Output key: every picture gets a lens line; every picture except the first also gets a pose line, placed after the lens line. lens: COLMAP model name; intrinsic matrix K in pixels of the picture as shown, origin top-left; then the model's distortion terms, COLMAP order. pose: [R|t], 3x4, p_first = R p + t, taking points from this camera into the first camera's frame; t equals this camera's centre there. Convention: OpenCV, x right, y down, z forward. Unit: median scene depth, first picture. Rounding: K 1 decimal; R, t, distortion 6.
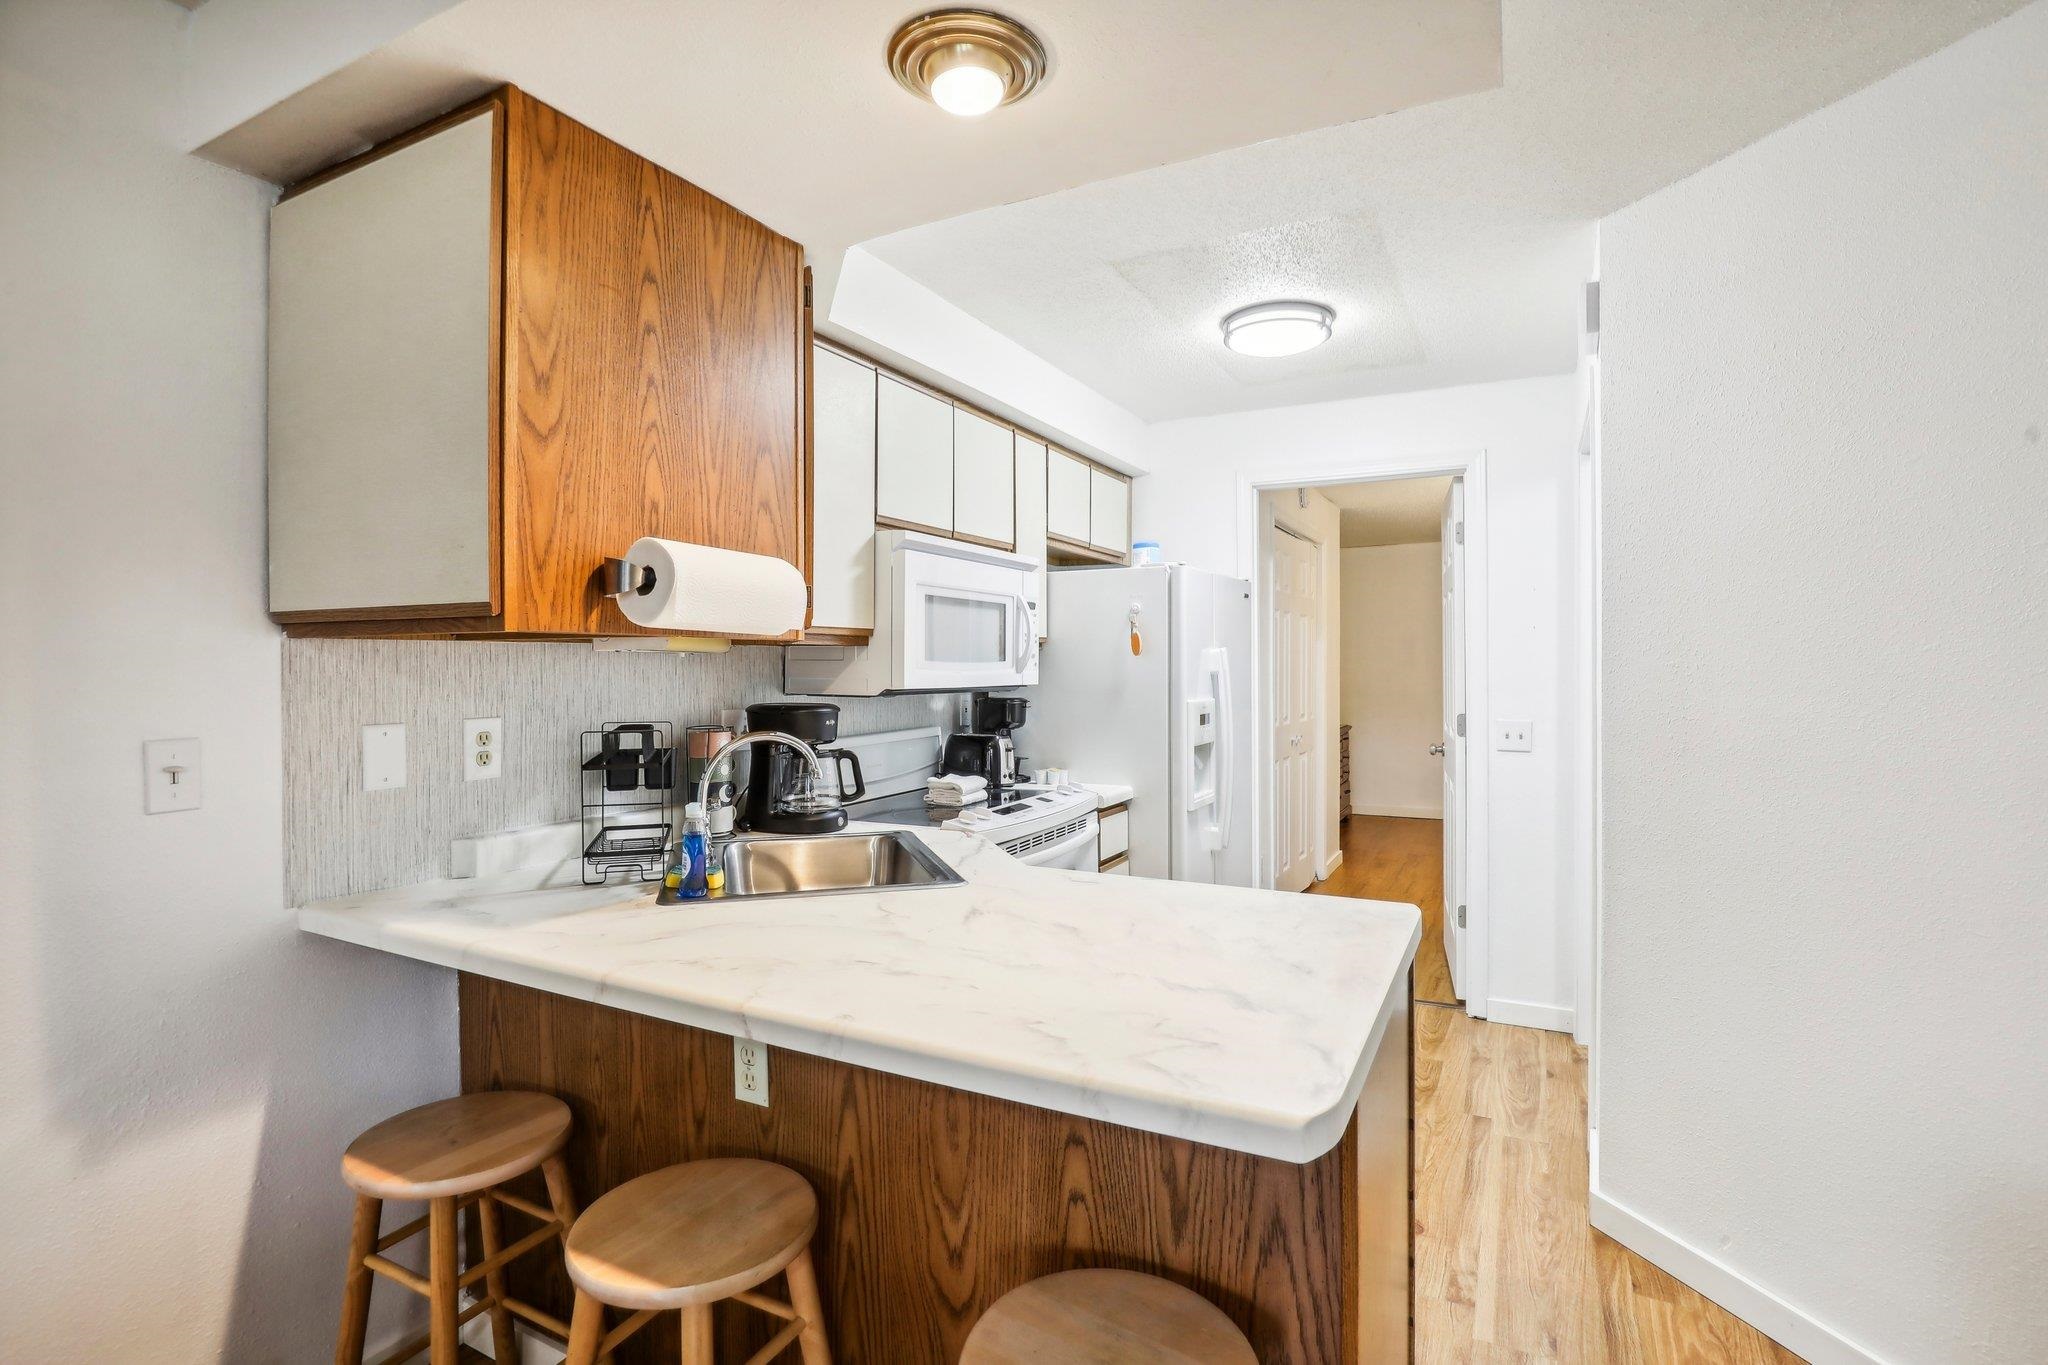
lens RADIAL K [[963.1, 0, 1032.2], [0, 963.1, 671.6], [0, 0, 1]] dist [-0.035025, 0.005833]
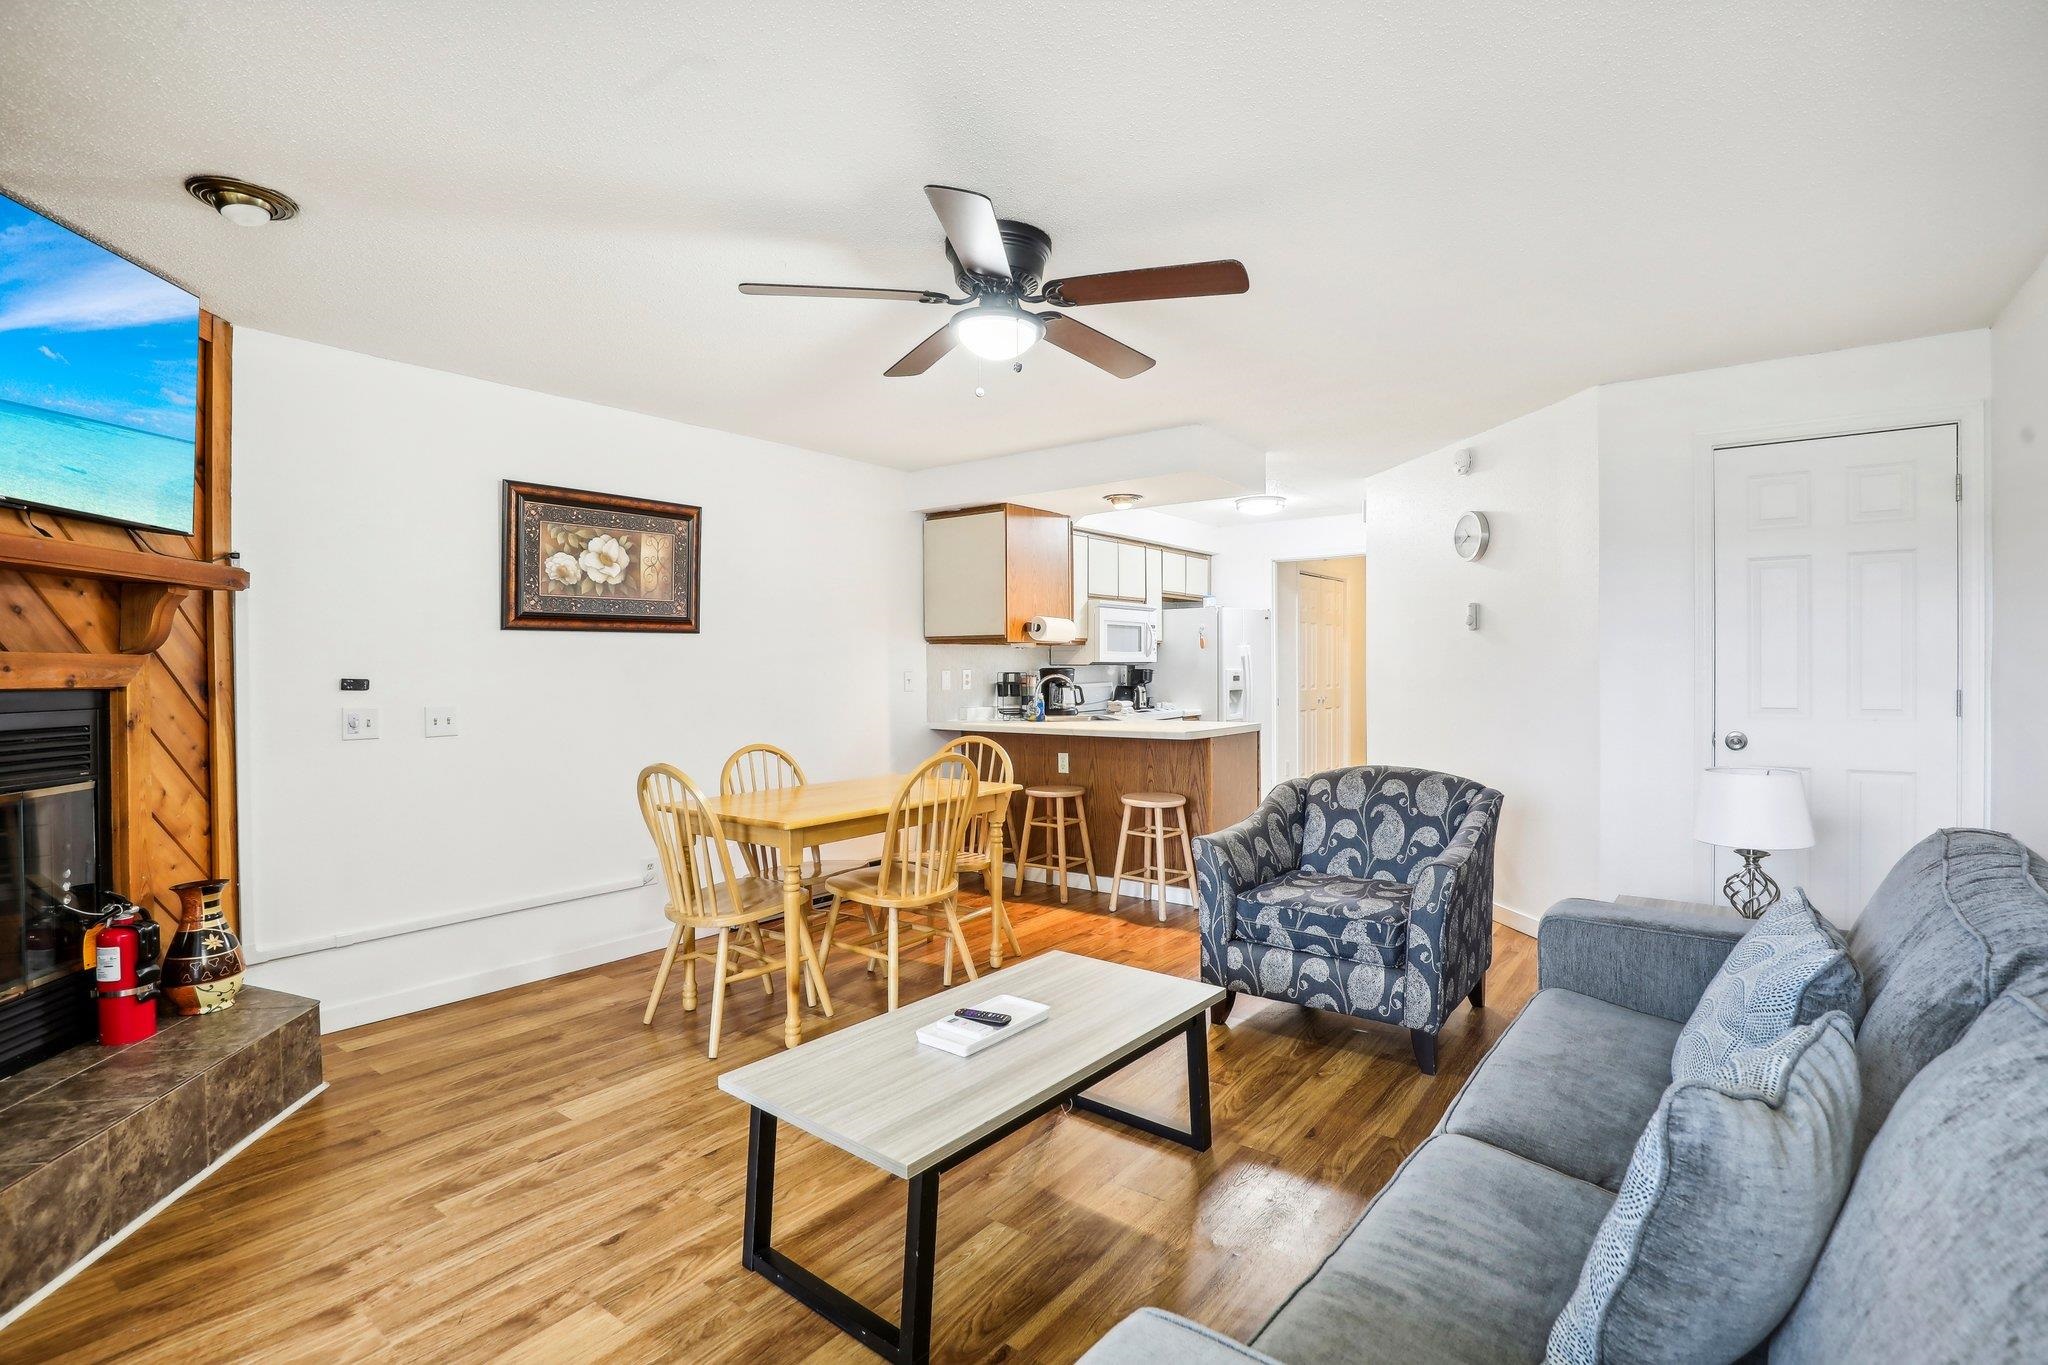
lens RADIAL K [[963.1, 0, 1034.5], [0, 963.1, 677.1], [0, 0, 1]] dist [-0.035025, 0.005833]
pose [[0.986507, -0.005489, -0.163629, 0.104069], [0.006053, 0.999977, 0.002951, 0.045516], [0.163609, -0.003902, 0.986518, -1.412096]]
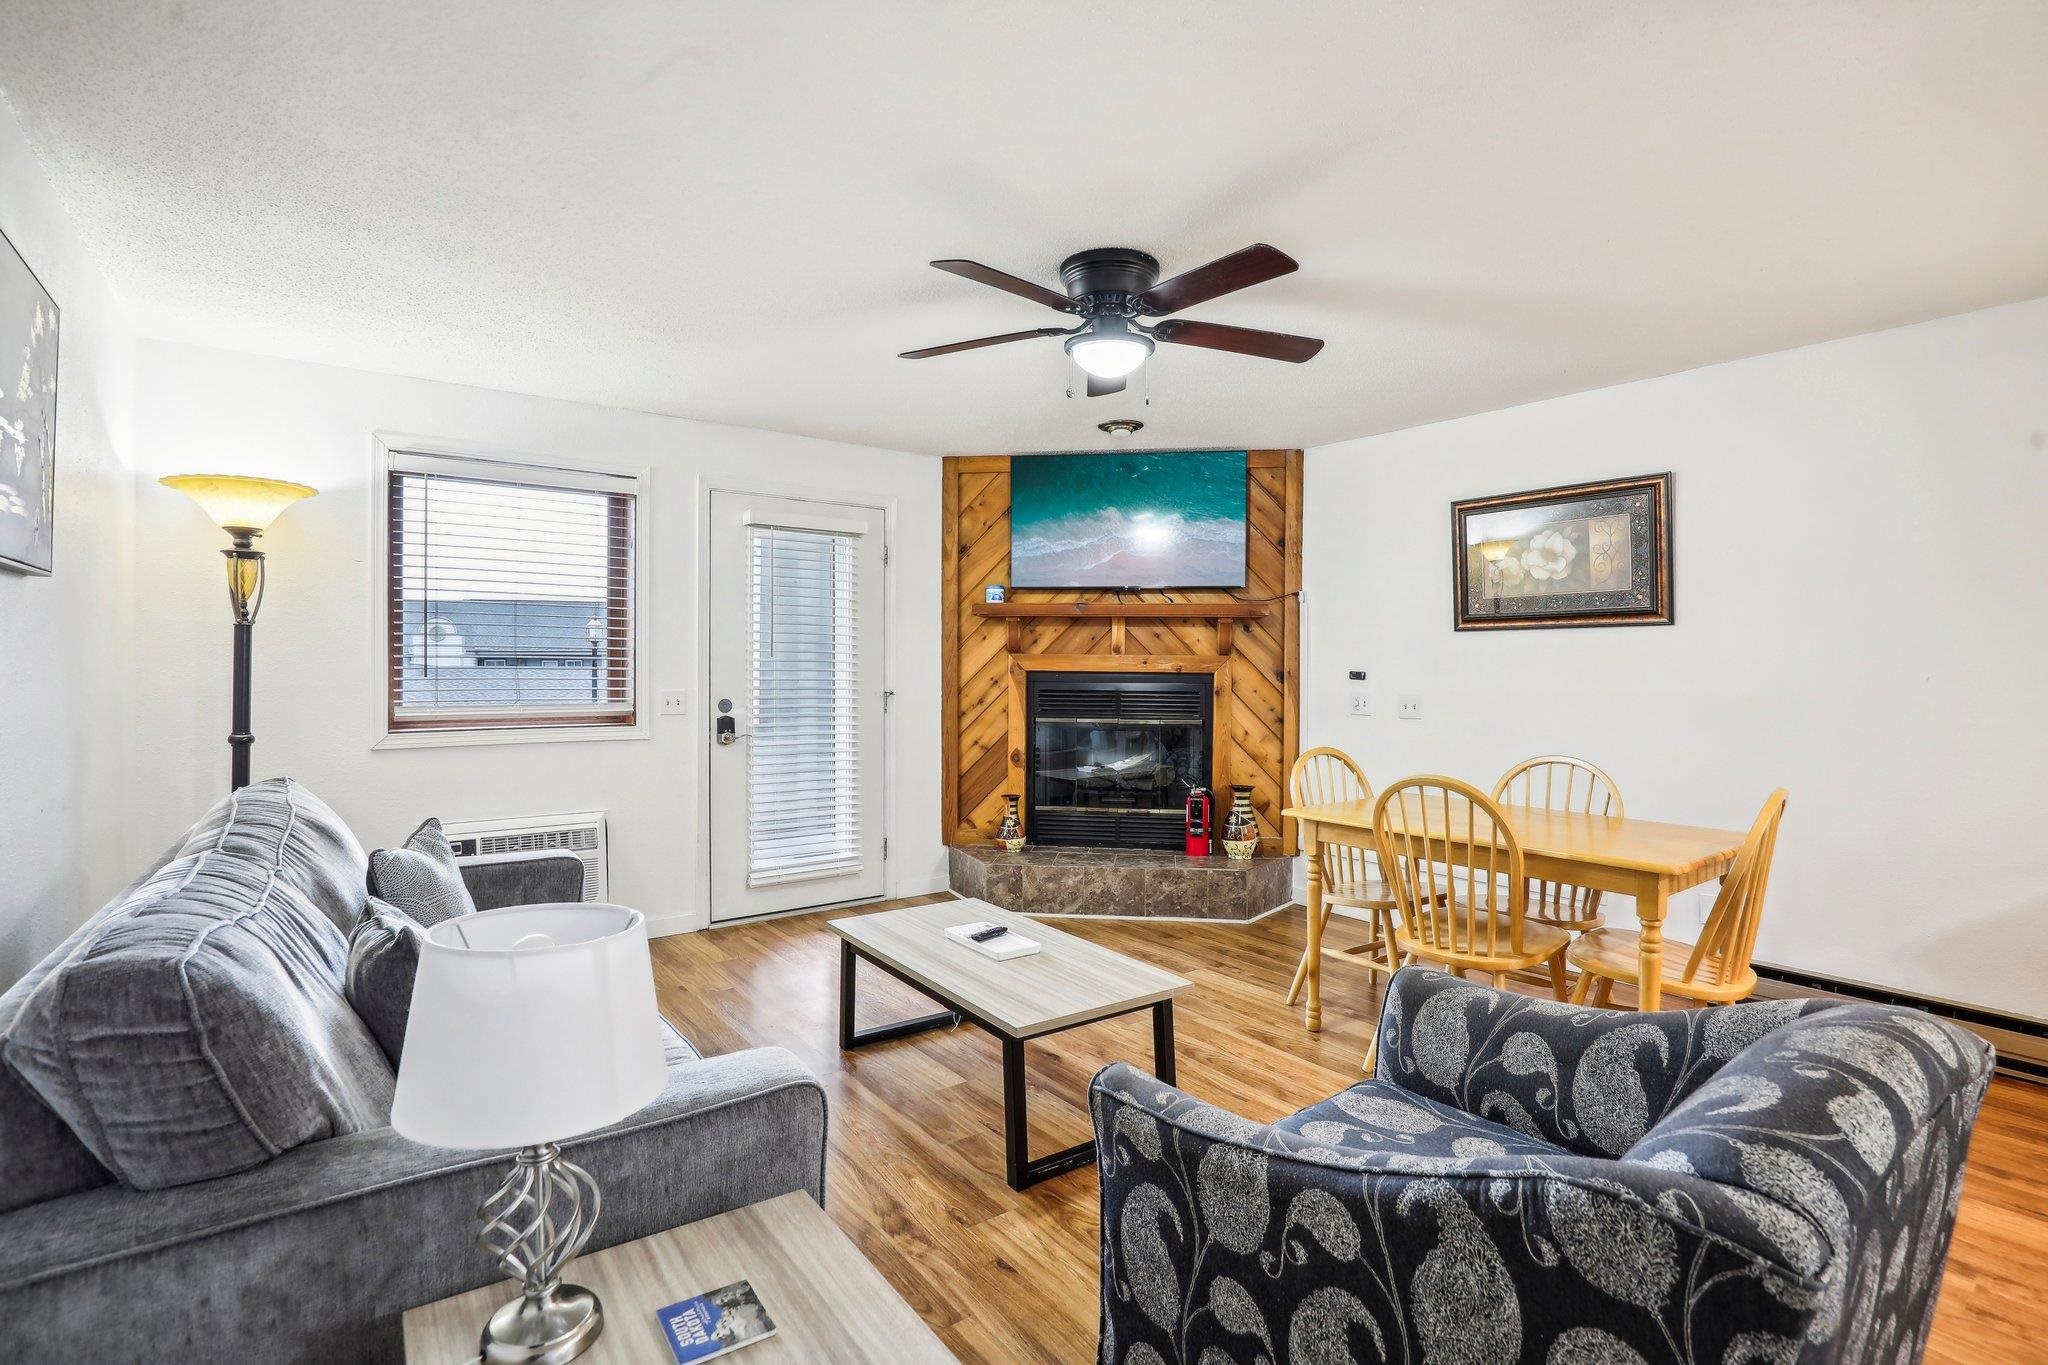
lens RADIAL K [[963.1, 0, 1052.1], [0, 963.1, 685.1], [0, 0, 1]] dist [-0.035025, 0.005833]
pose [[-0.422187, 0.014715, -0.906389, 0.832747], [-0.014488, 0.999631, 0.022977, 0.038579], [0.906393, 0.022833, -0.421818, -0.143583]]
